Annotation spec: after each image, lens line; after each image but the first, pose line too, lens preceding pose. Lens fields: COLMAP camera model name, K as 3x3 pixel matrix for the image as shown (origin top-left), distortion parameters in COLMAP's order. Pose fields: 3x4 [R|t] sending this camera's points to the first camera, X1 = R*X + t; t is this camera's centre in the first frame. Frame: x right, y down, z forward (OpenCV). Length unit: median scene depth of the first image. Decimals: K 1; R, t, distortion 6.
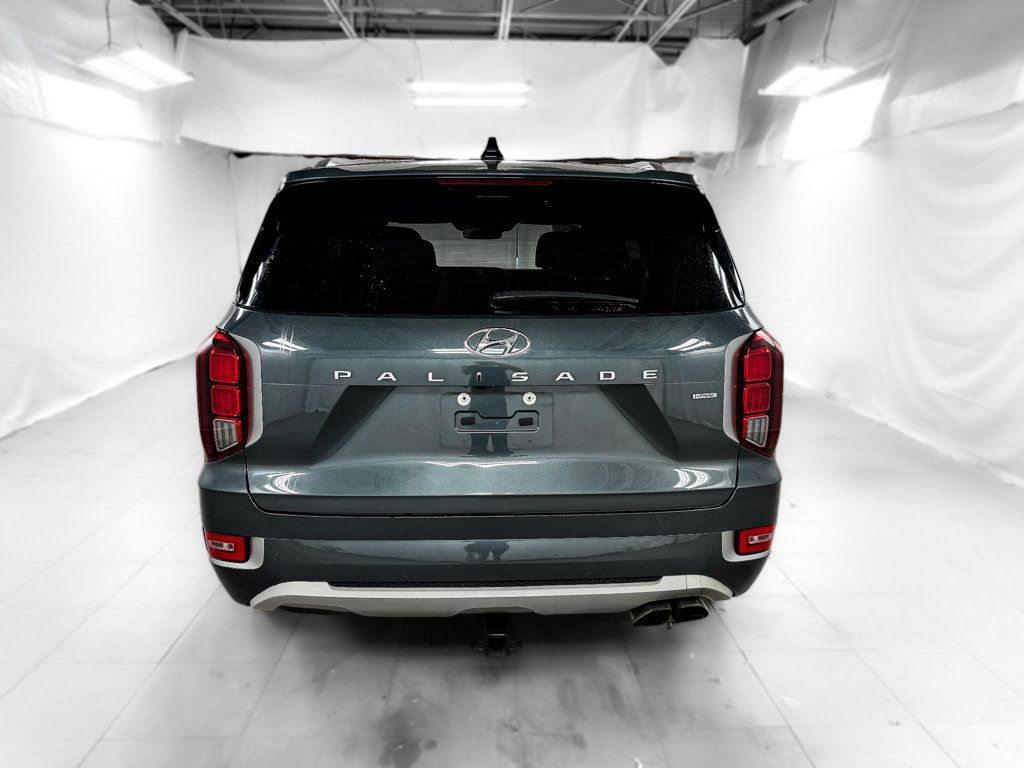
lens RADIAL K [[728.8, 0, 515.6], [0, 728.8, 382.9], [0, 0, 1]] dist [0.024193, -0.015162]
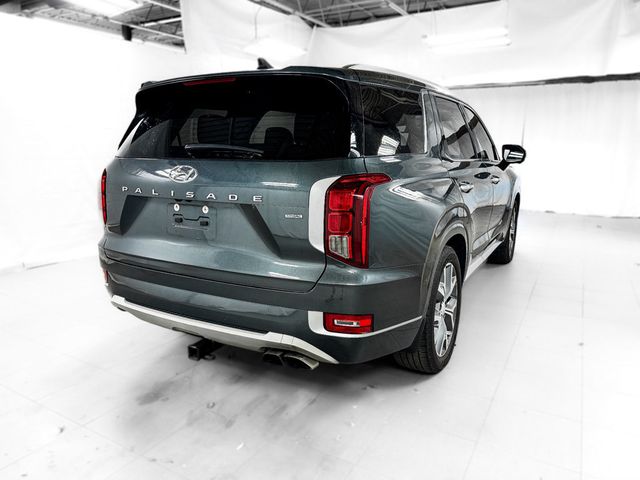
lens RADIAL K [[455.5, 0, 321.2], [0, 455.5, 239.0], [0, 0, 1]] dist [0.024193, -0.015162]
pose [[0.847264, 0.099601, -0.521751, 0.761455], [-0.099281, 0.994647, 0.028654, 0.030420], [0.521812, 0.027523, 0.852616, 0.229263]]
